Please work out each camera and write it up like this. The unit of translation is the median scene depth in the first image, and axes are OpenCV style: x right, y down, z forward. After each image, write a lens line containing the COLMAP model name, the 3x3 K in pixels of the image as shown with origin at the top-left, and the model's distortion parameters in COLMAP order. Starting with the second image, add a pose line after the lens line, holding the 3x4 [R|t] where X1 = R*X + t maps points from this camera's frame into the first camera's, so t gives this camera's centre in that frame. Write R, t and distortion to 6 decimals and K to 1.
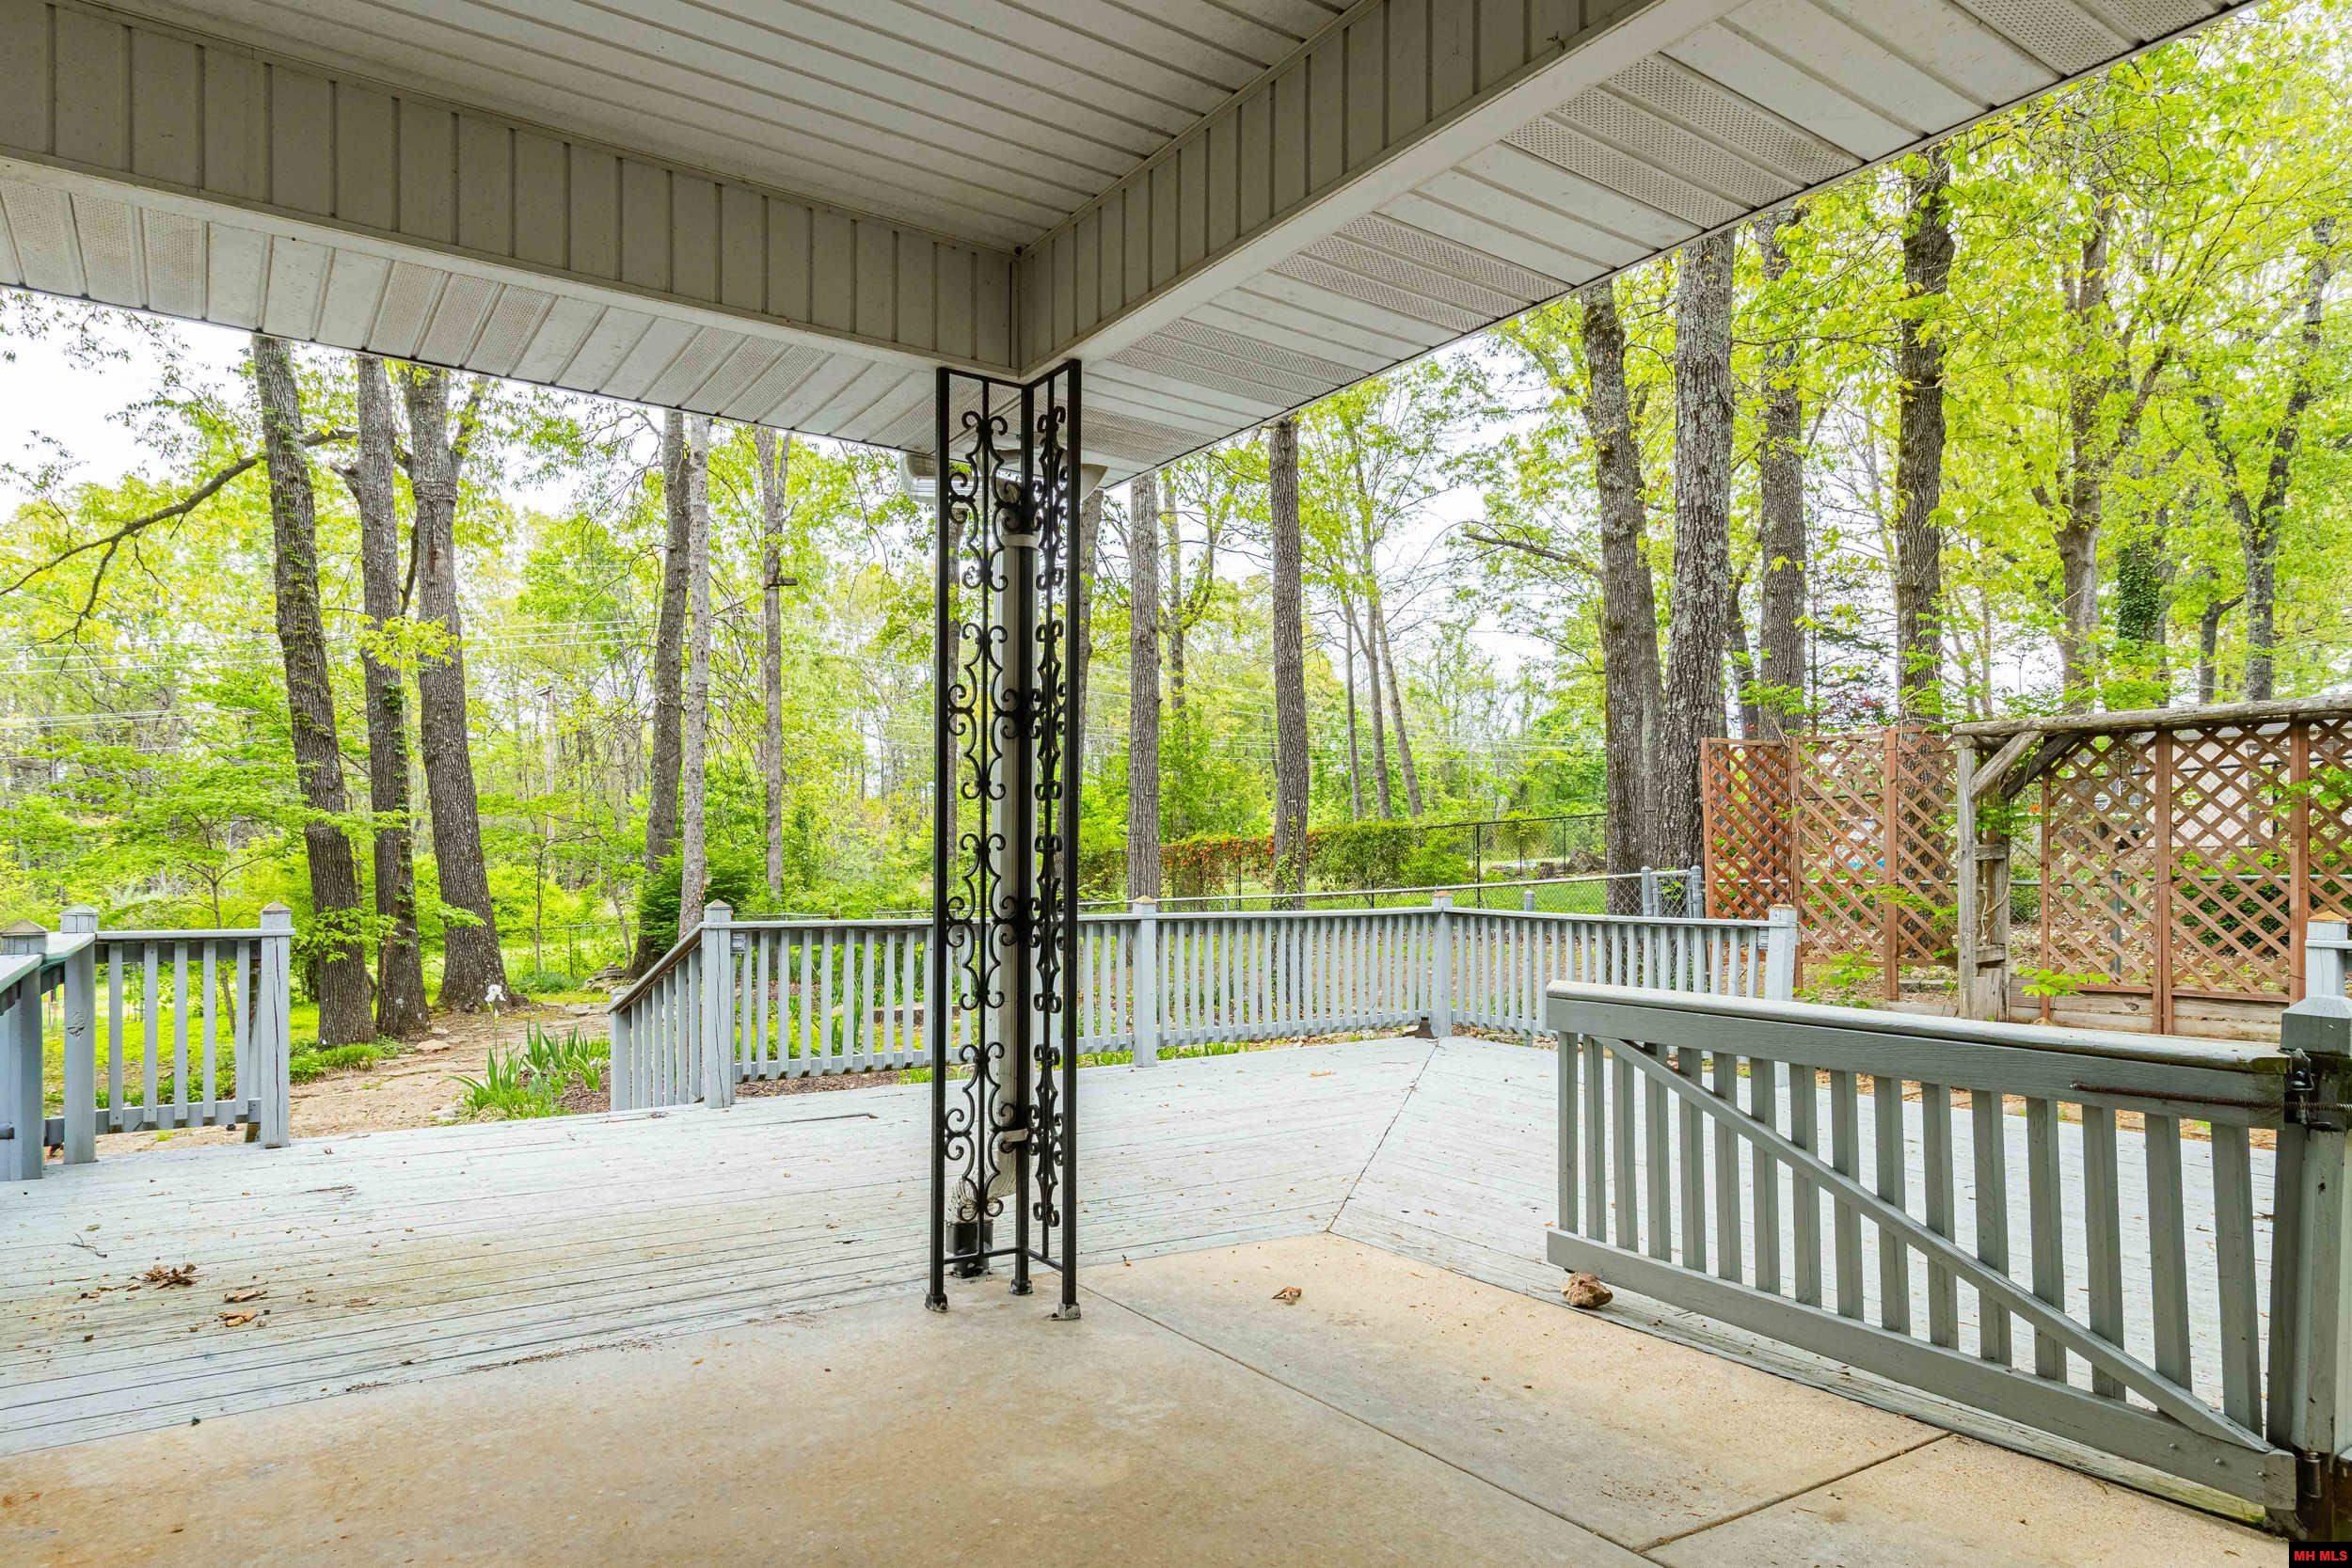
lens RADIAL K [[1366.5, 0, 1173.1], [0, 1366.5, 823.9], [0, 0, 1]] dist [-0.001207, -0.000027]
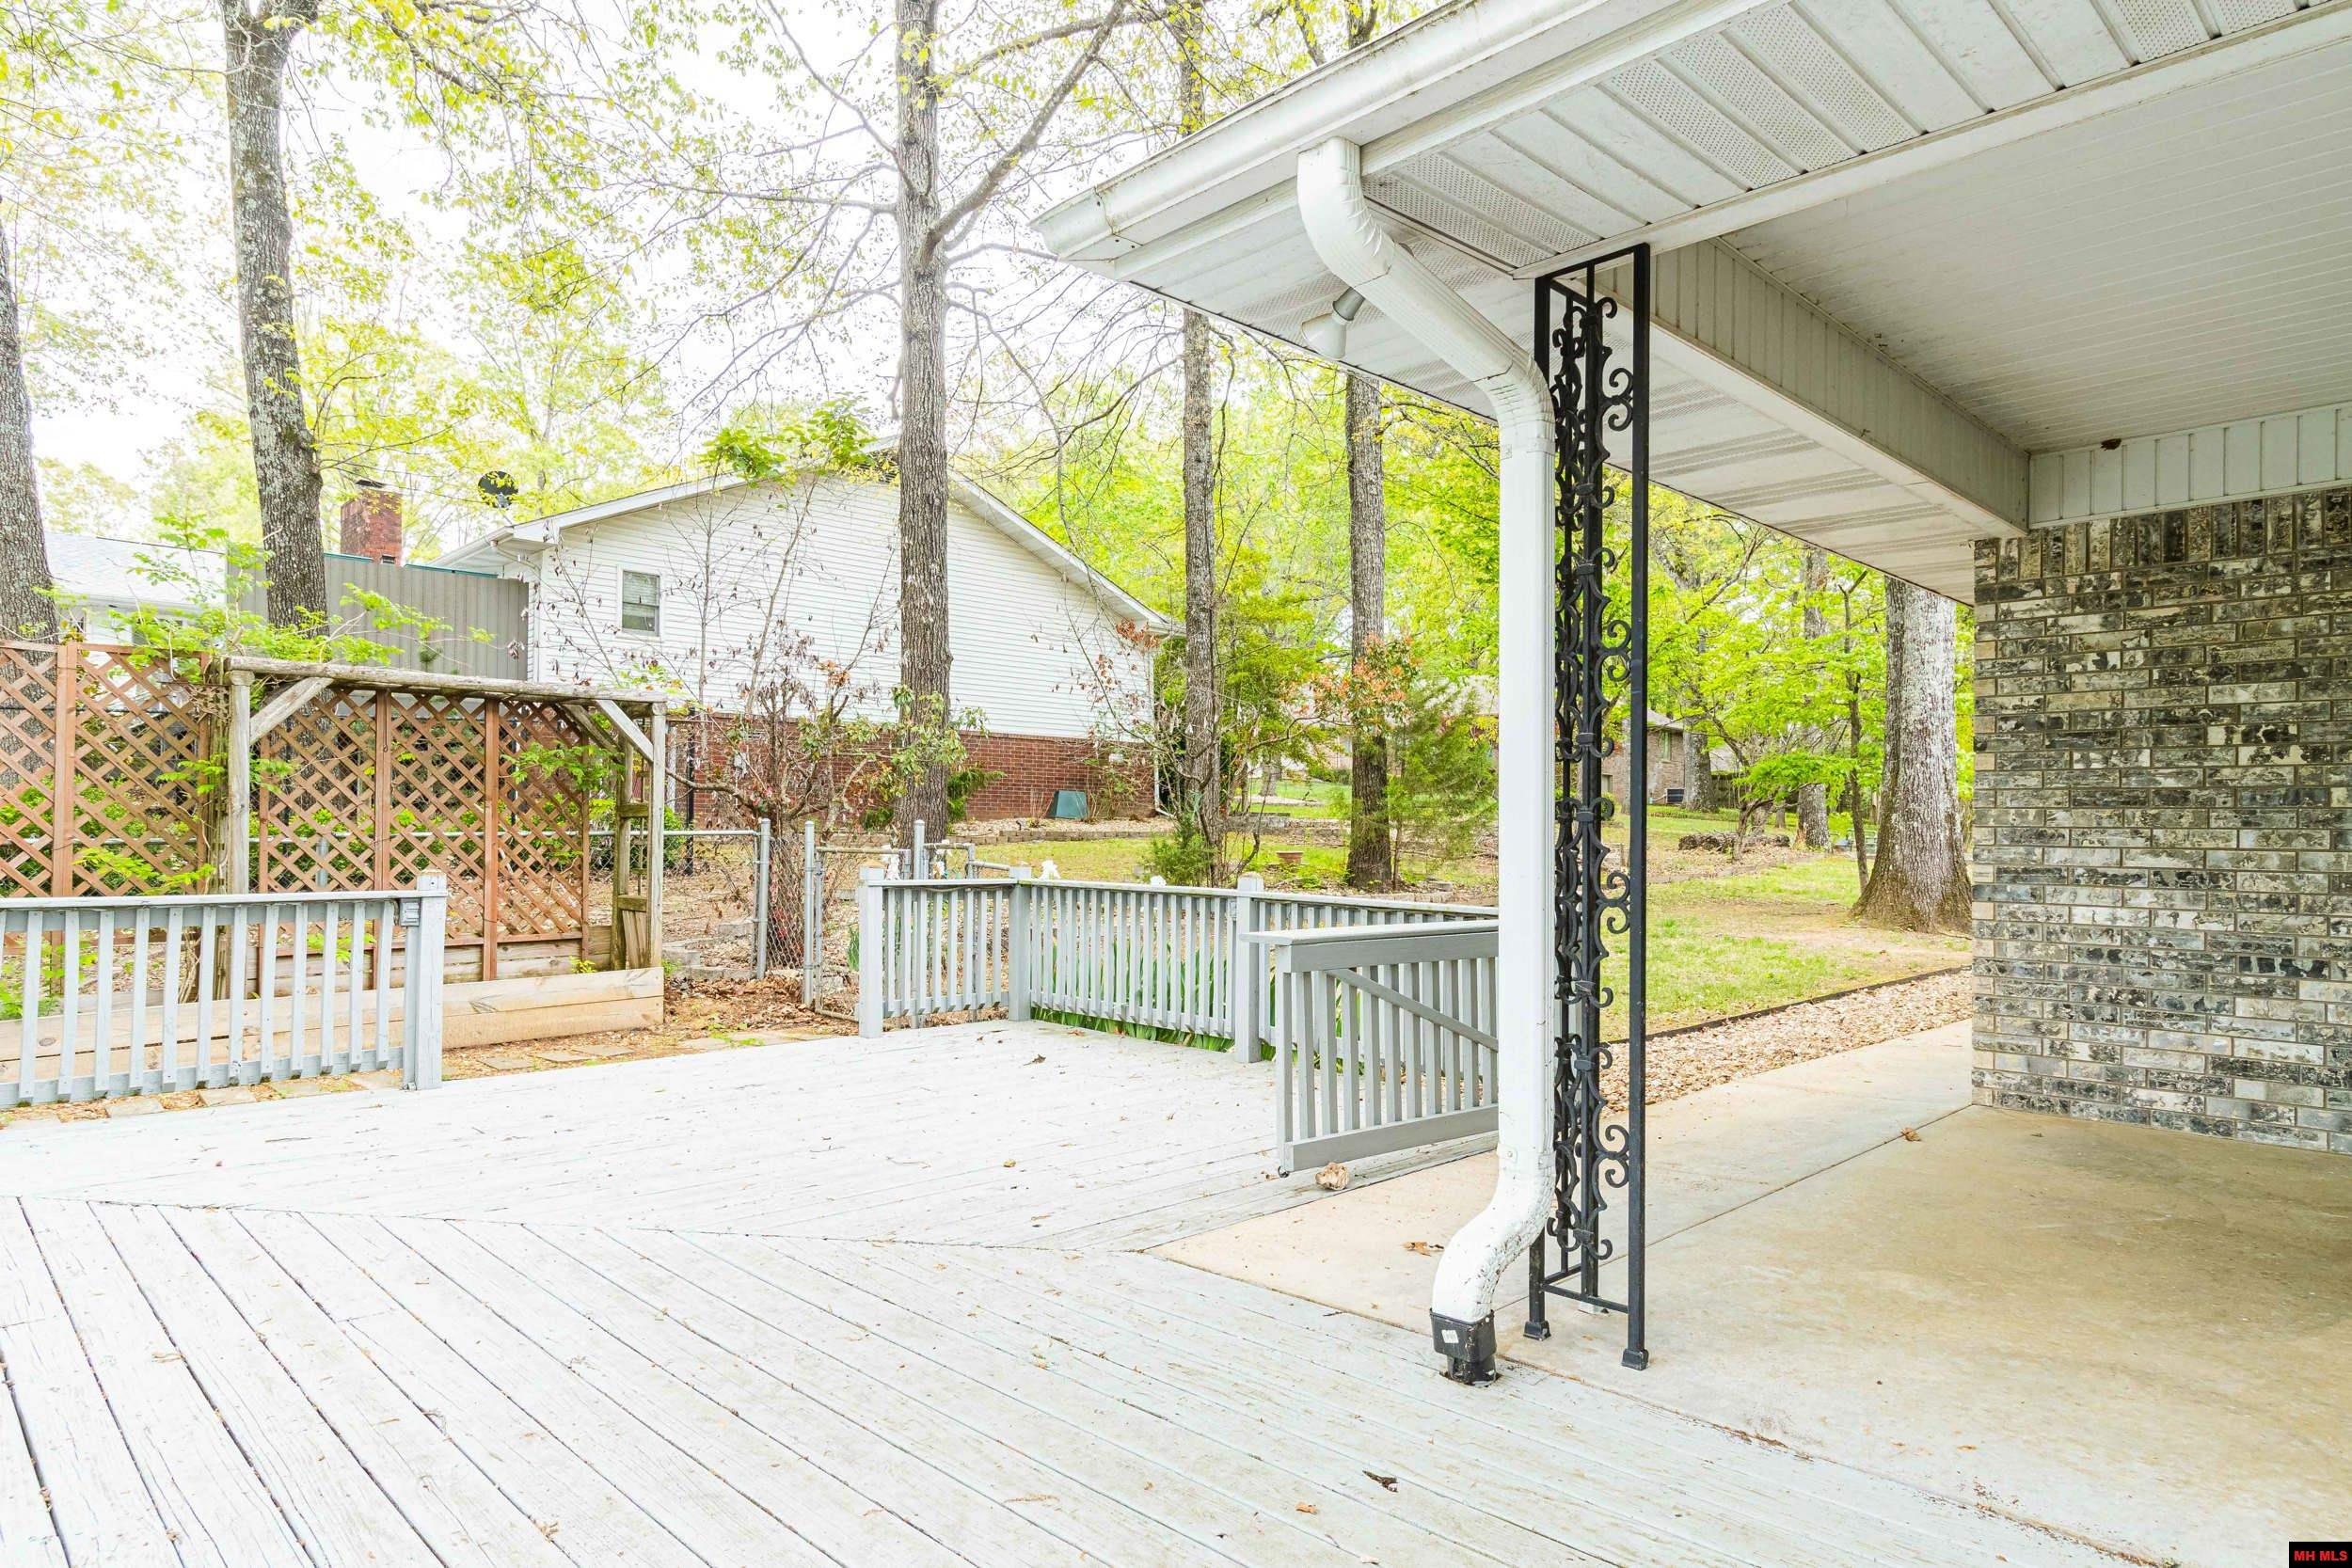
lens RADIAL K [[1400.3, 0, 1114.3], [0, 1400.3, 827.6], [0, 0, 1]] dist [-0.000397, 0.000325]
pose [[-0.157771, 0.000654, 0.987475, -0.777215], [-0.045713, 0.998923, -0.007965, 0.032700], [-0.986417, -0.046397, -0.157572, 1.168659]]
